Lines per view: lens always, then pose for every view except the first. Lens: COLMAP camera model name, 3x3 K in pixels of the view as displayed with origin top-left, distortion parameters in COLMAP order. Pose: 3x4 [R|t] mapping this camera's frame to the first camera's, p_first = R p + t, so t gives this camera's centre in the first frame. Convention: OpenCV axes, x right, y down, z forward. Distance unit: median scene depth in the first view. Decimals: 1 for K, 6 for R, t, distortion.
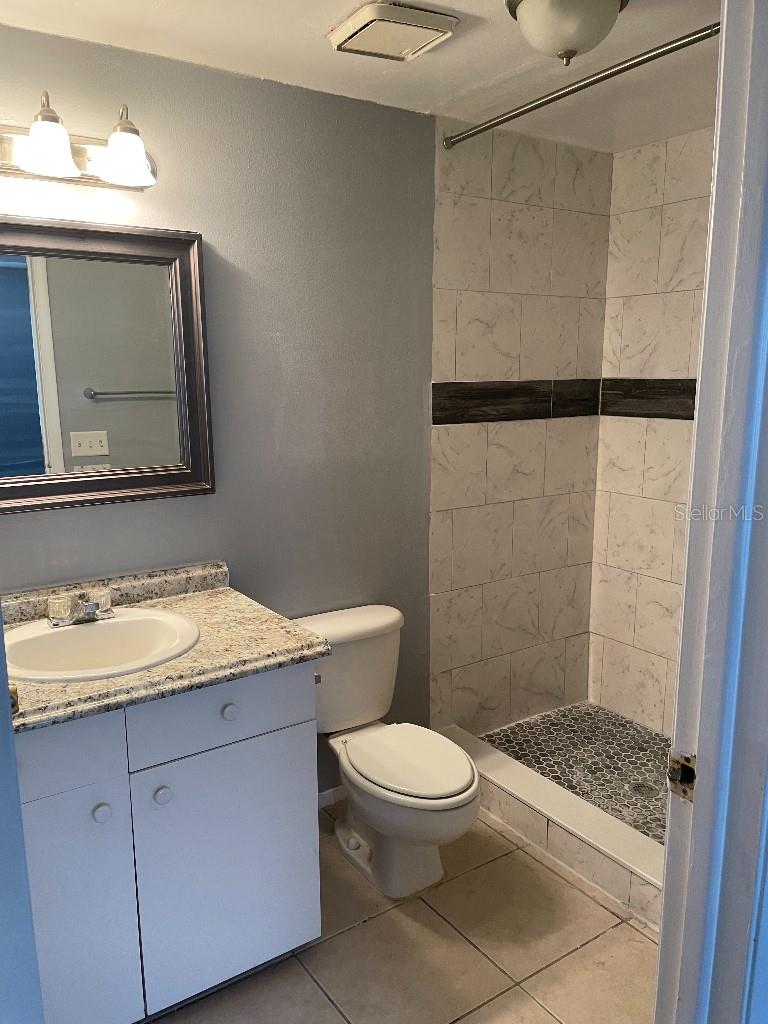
lens RADIAL K [[788.1, 0, 384.0], [0, 788.1, 512.0], [0, 0, 1]] dist [0.000933, 0.000106]
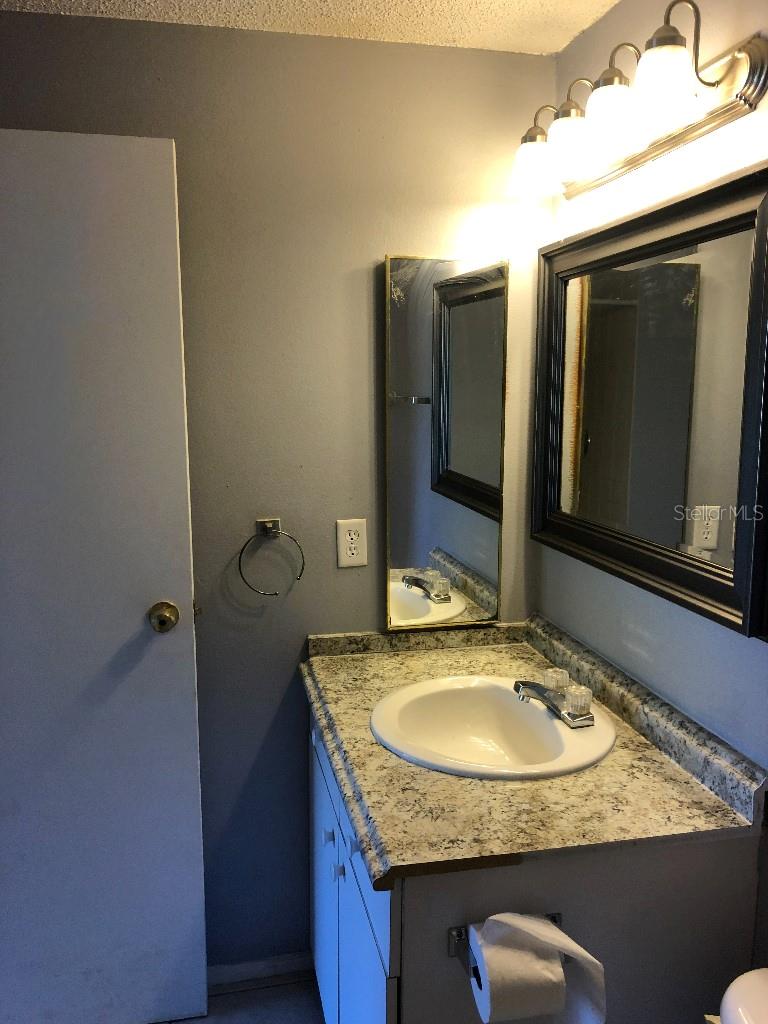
lens RADIAL K [[821.2, 0, 384.0], [0, 821.2, 512.0], [0, 0, 1]] dist [-0.001949, -0.001153]
pose [[-0.368064, 0.146741, -0.918148, 0.412897], [-0.171383, 0.959841, 0.222108, -0.207860], [0.913869, 0.239105, -0.328134, 1.041214]]
